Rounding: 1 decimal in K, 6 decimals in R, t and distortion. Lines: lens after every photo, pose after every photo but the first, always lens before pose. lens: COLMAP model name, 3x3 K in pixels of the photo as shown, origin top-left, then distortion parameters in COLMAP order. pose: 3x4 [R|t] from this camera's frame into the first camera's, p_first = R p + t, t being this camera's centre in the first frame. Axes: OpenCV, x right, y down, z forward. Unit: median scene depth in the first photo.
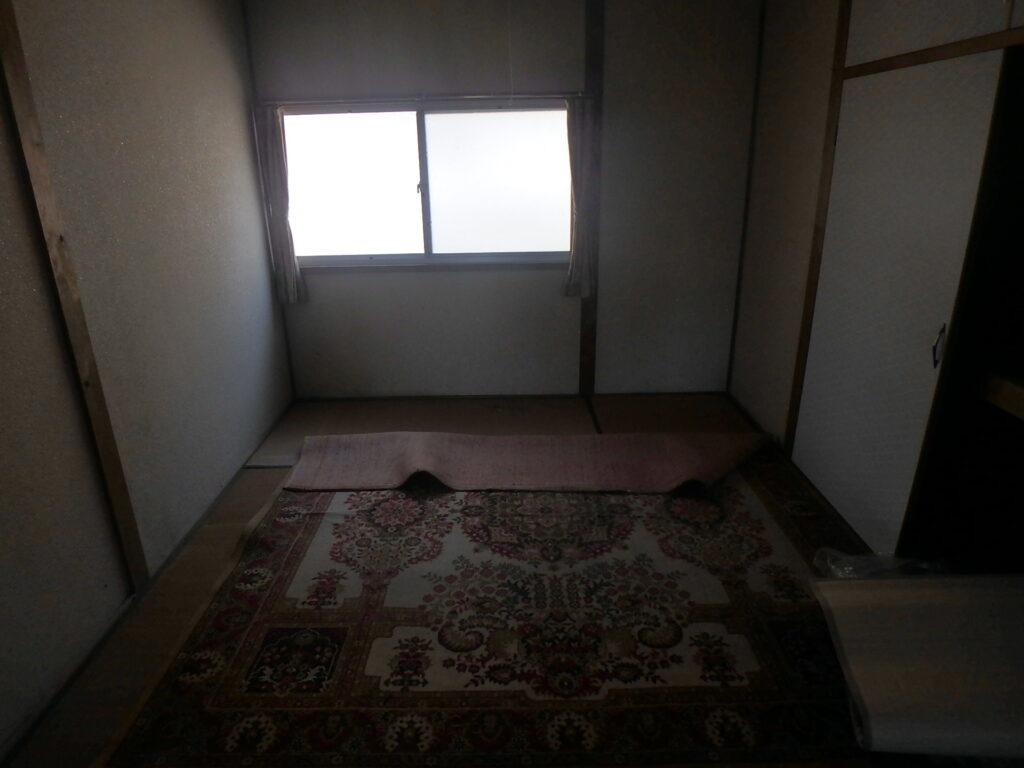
lens RADIAL K [[645.5, 0, 517.4], [0, 645.5, 384.0], [0, 0, 1]] dist [-0.041907, 0.005173]
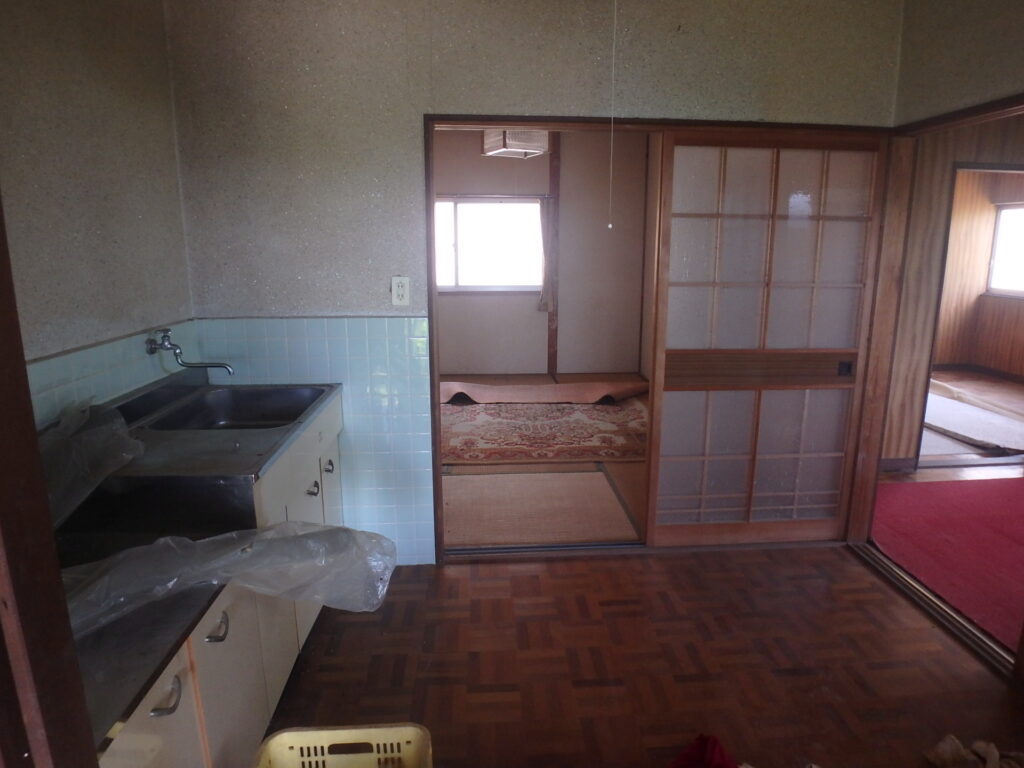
lens RADIAL K [[645.5, 0, 508.8], [0, 645.5, 383.0], [0, 0, 1]] dist [-0.041907, 0.005173]
pose [[0.999530, 0.007330, 0.029768, -0.081643], [-0.003337, 0.991241, -0.132021, 0.429120], [-0.030474, 0.131859, 0.990800, -1.003689]]
